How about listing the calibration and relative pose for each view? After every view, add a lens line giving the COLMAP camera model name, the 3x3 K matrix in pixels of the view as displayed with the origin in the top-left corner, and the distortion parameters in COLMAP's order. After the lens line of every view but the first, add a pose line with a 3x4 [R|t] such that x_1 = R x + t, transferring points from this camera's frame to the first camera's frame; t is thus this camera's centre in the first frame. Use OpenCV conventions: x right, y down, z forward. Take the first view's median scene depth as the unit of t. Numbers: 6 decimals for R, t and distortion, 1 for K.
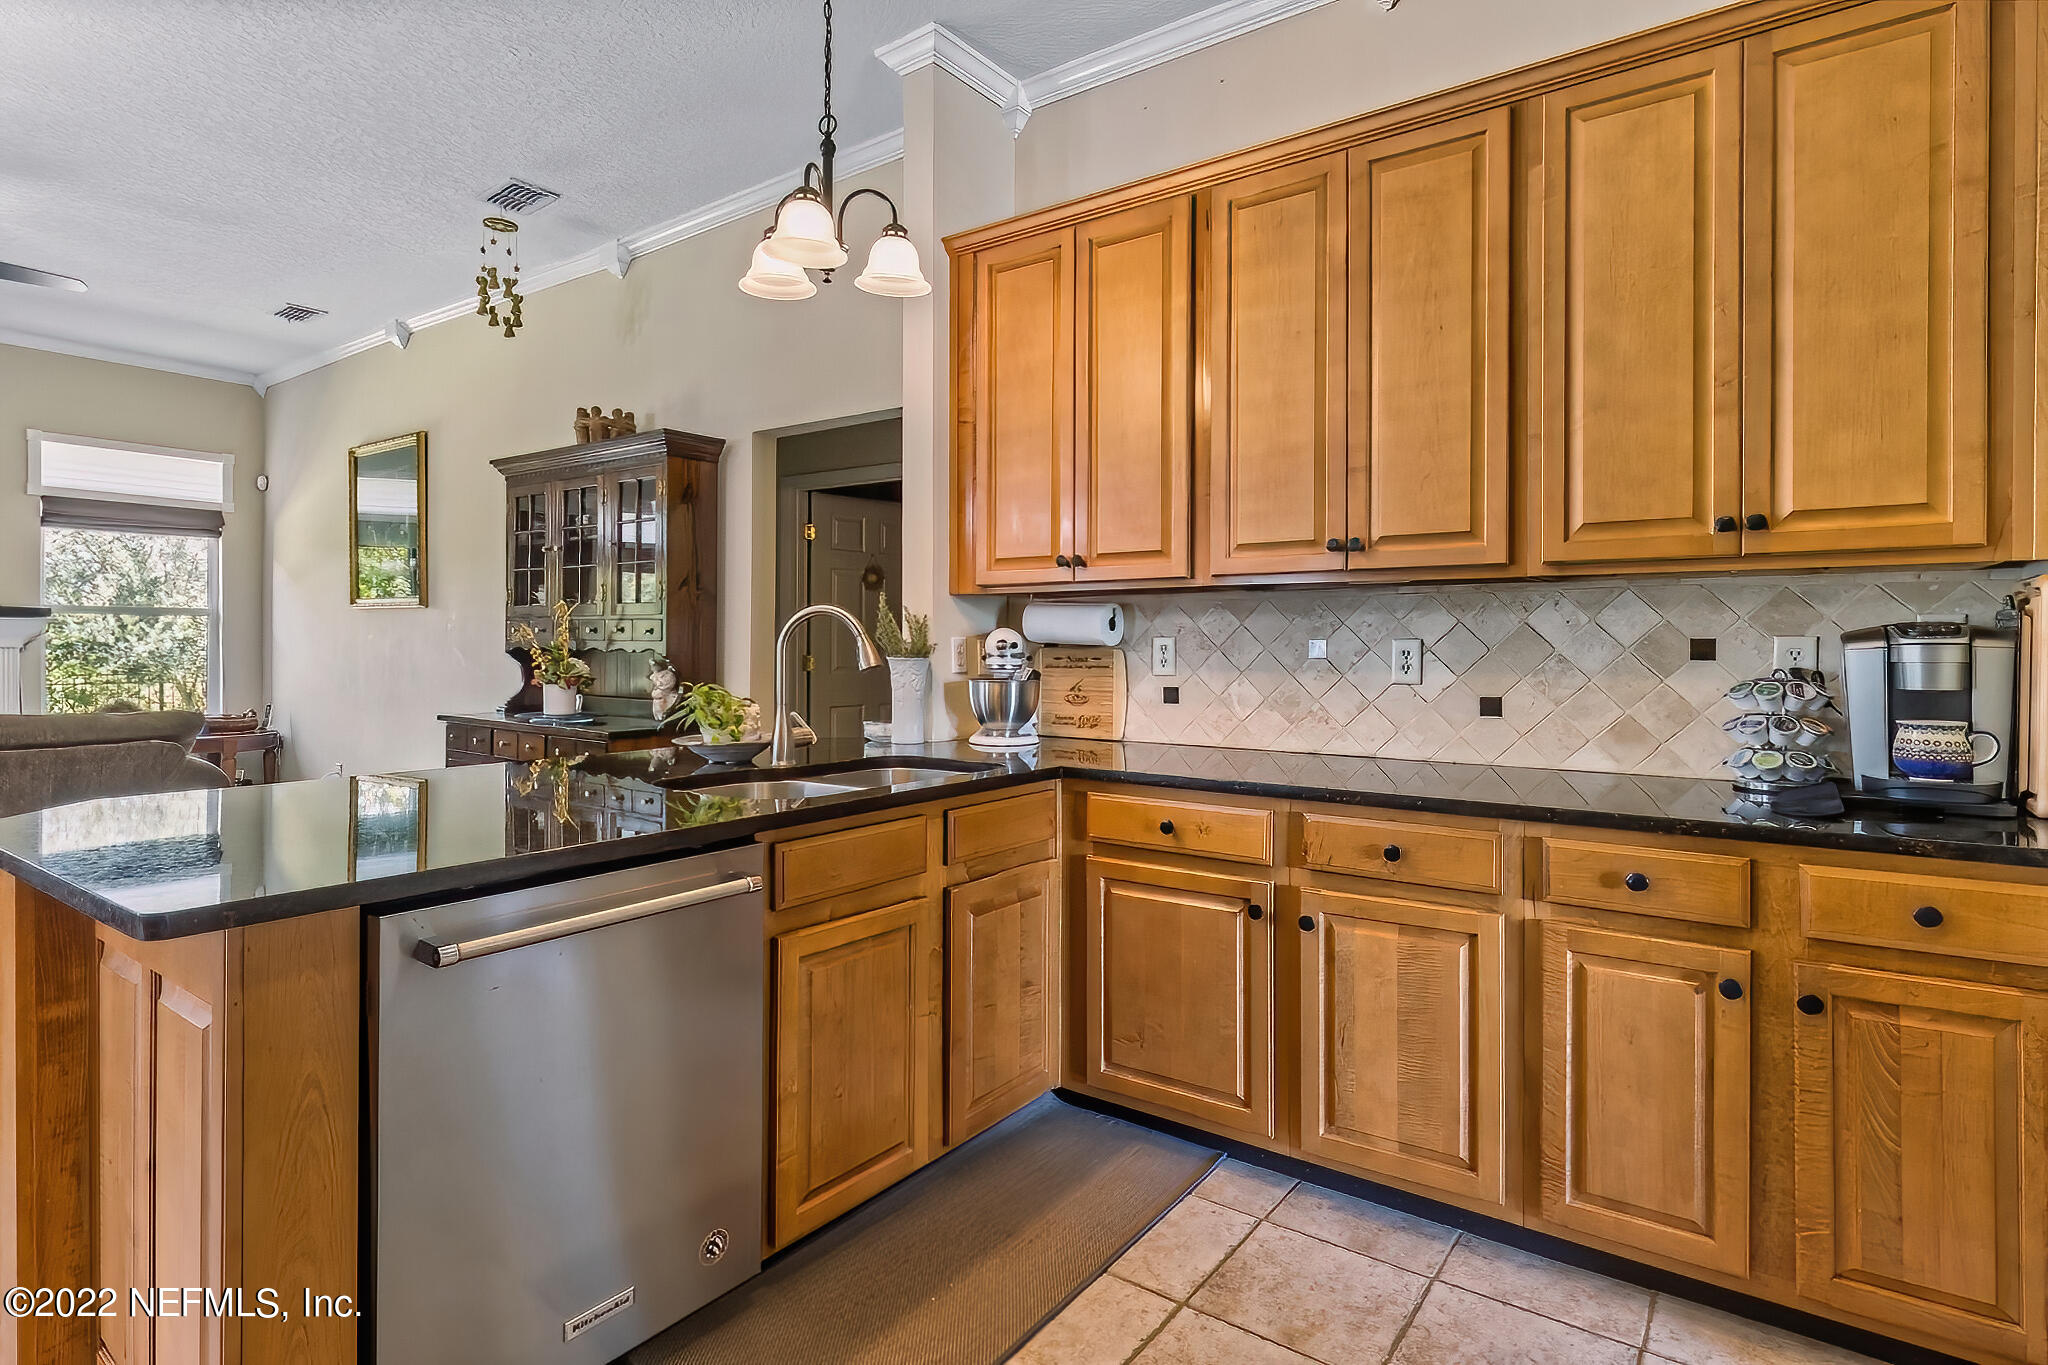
lens RADIAL K [[1020.9, 0, 1018.0], [0, 1020.9, 669.9], [0, 0, 1]] dist [0.001112, 0.000479]
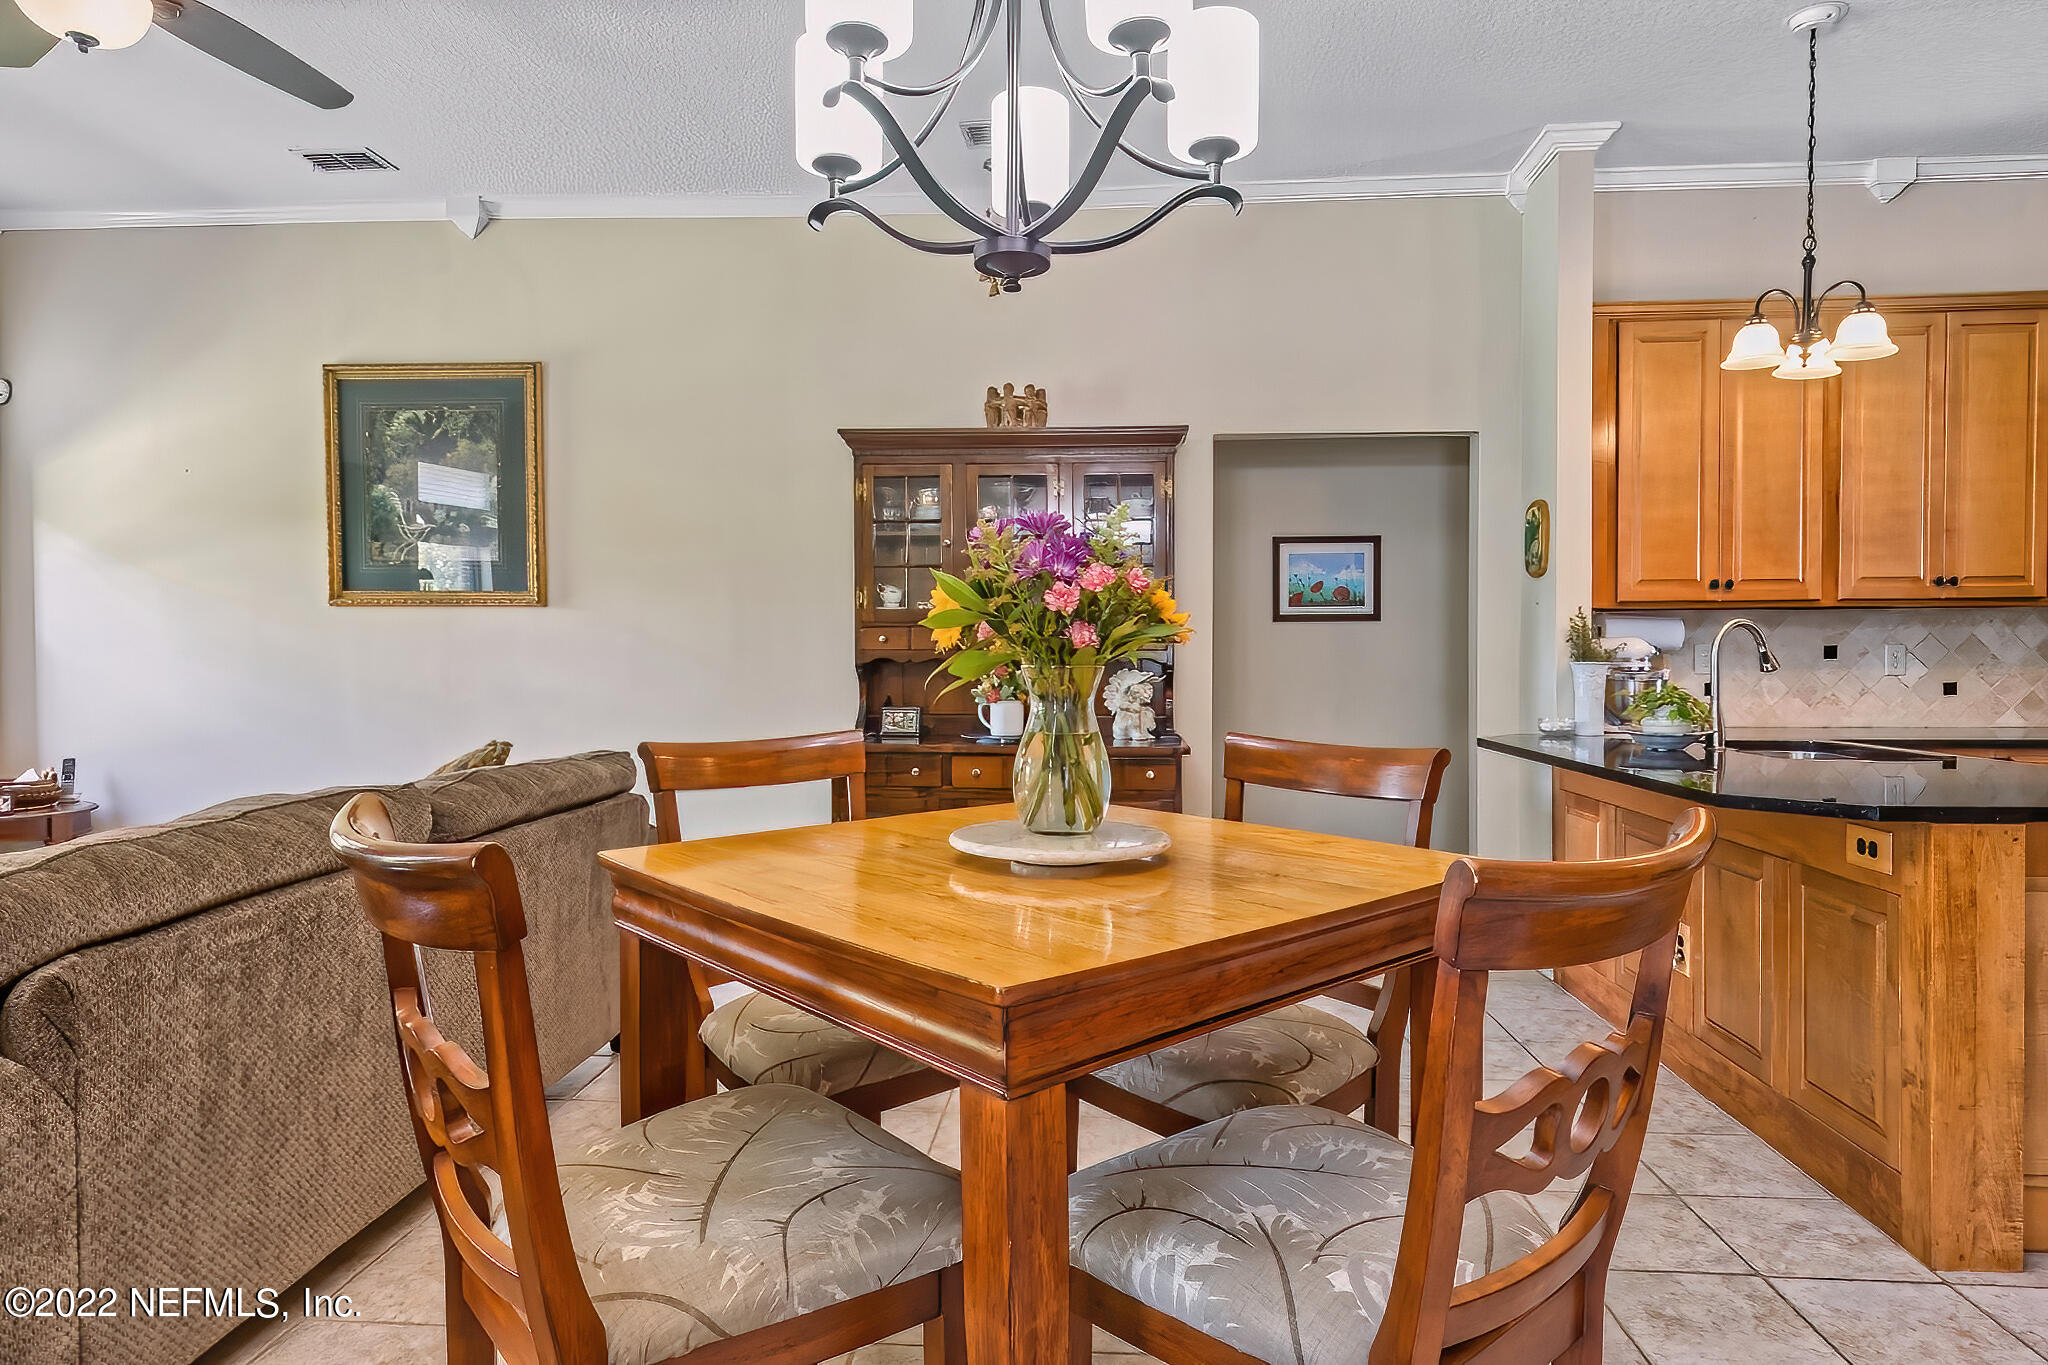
lens RADIAL K [[1164.0, 0, 1030.0], [0, 1164.0, 679.6], [0, 0, 1]] dist [-0.001164, 0.001869]
pose [[0.849925, -0.022809, 0.526410, -1.560308], [0.018003, 0.999736, 0.014251, -0.026376], [-0.526597, -0.002636, 0.850111, 0.244569]]
